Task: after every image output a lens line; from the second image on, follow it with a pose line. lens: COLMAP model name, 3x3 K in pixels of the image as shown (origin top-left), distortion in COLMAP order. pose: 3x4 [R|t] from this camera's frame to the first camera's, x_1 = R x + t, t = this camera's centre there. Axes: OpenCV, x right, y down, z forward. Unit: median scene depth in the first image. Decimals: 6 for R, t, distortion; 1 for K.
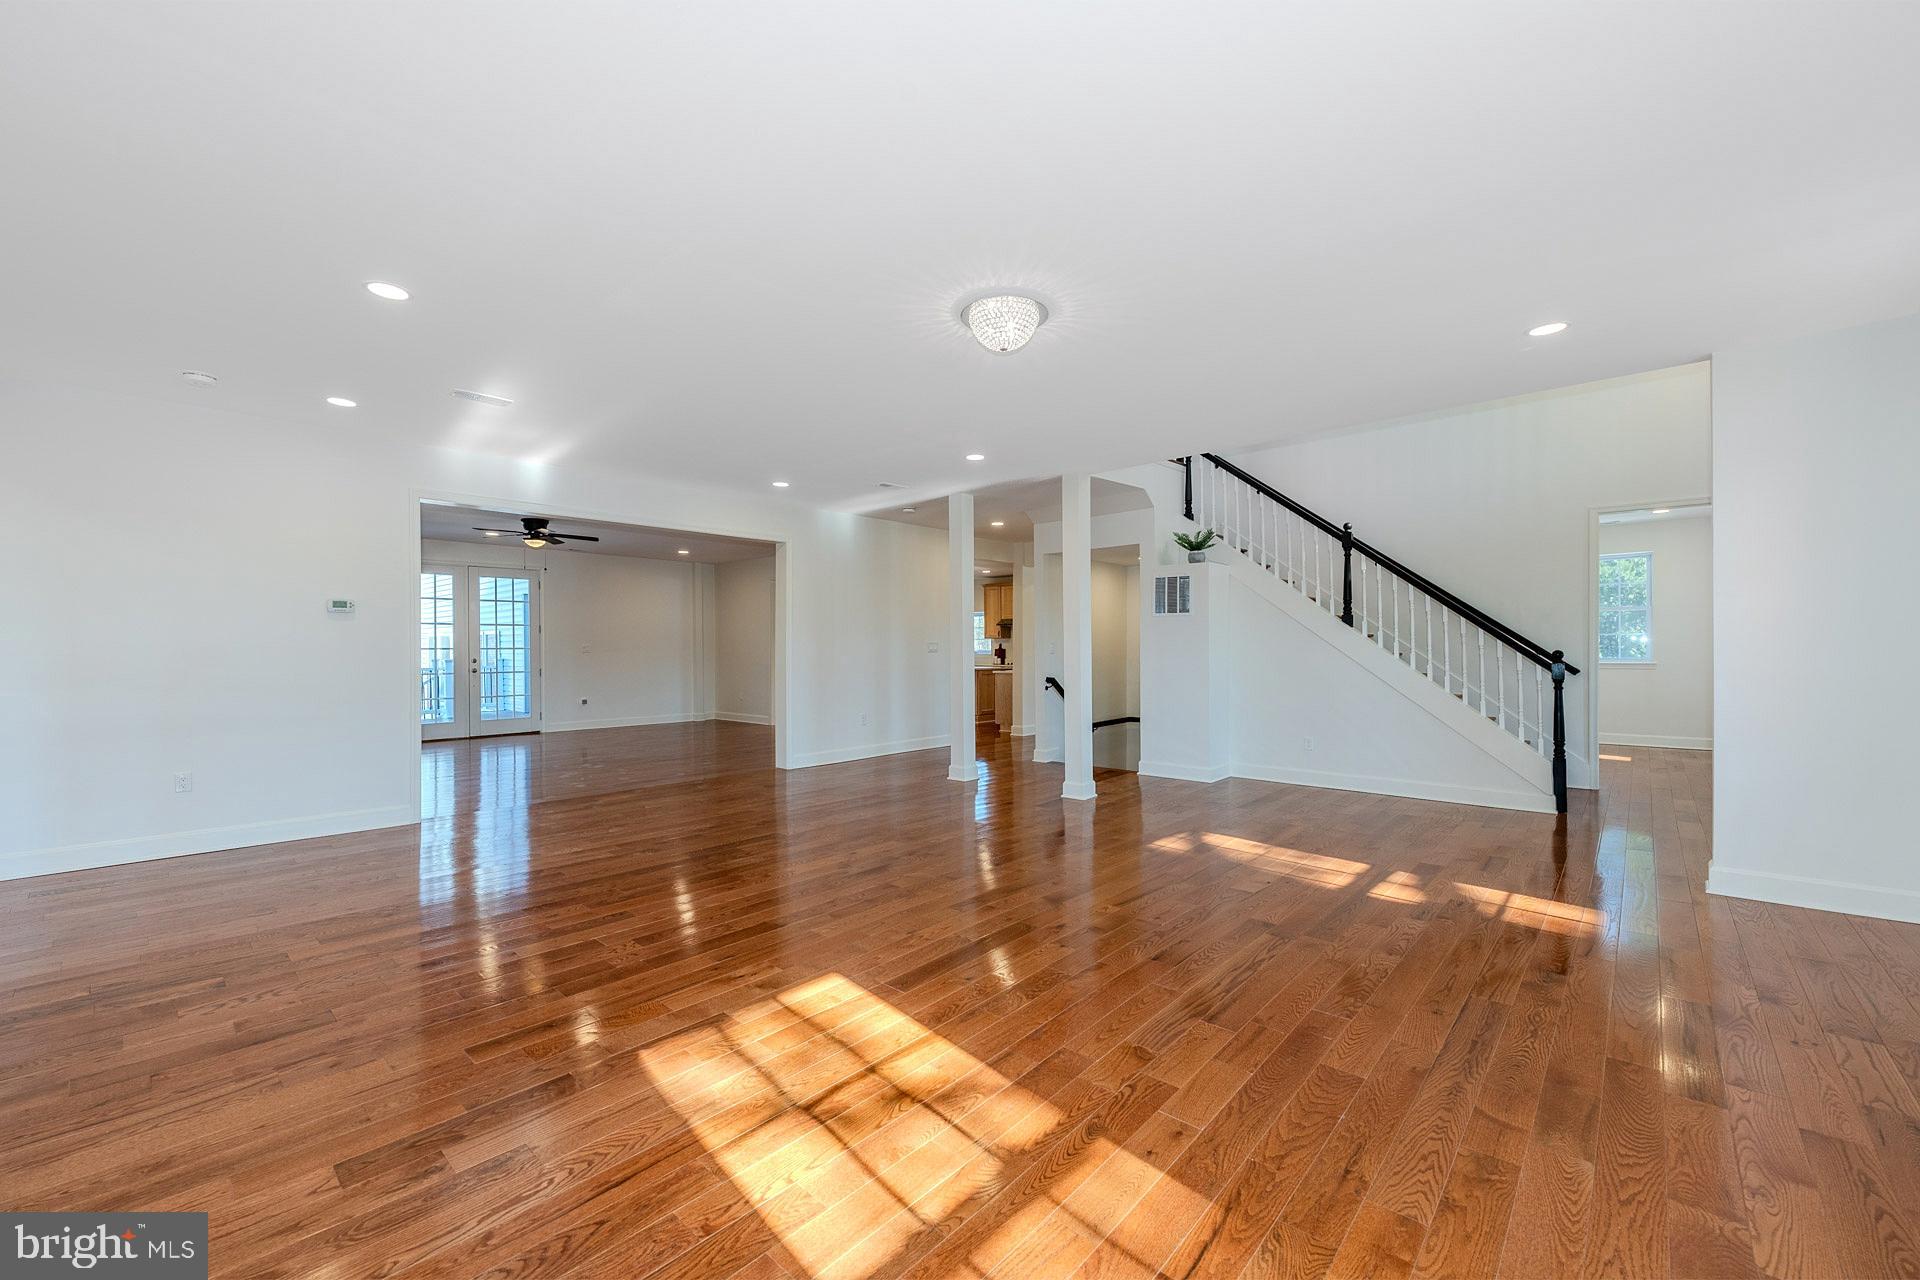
lens RADIAL K [[762.8, 0, 949.6], [0, 762.8, 648.0], [0, 0, 1]] dist [-0.001694, 0.000080]
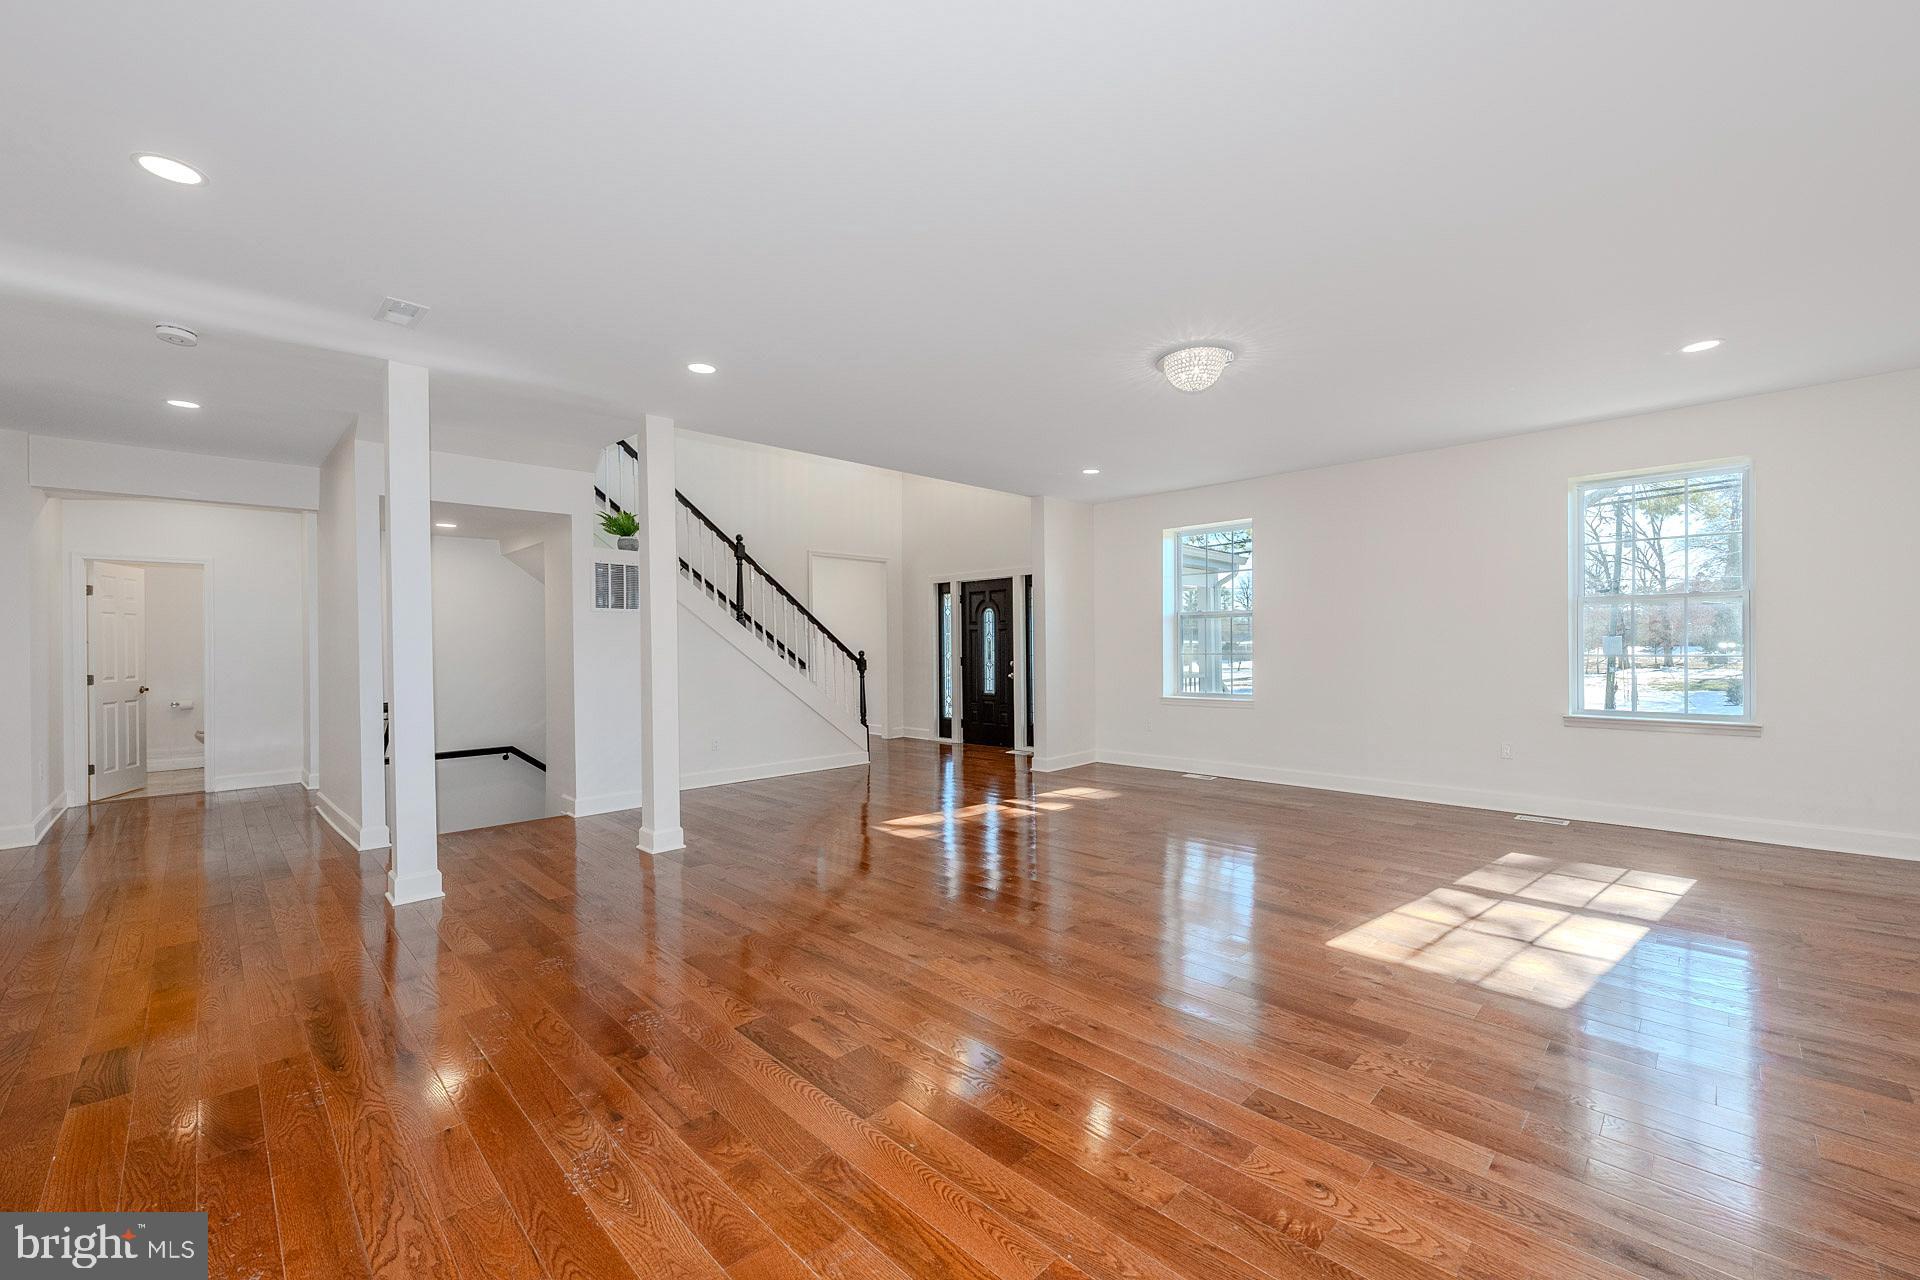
lens RADIAL K [[762.8, 0, 949.6], [0, 762.8, 648.0], [0, 0, 1]] dist [-0.001694, 0.000080]
pose [[0.045914, -0.006222, 0.998926, -0.561801], [0.003792, 0.999974, 0.006055, -0.007353], [-0.998938, 0.003510, 0.045936, 0.656305]]
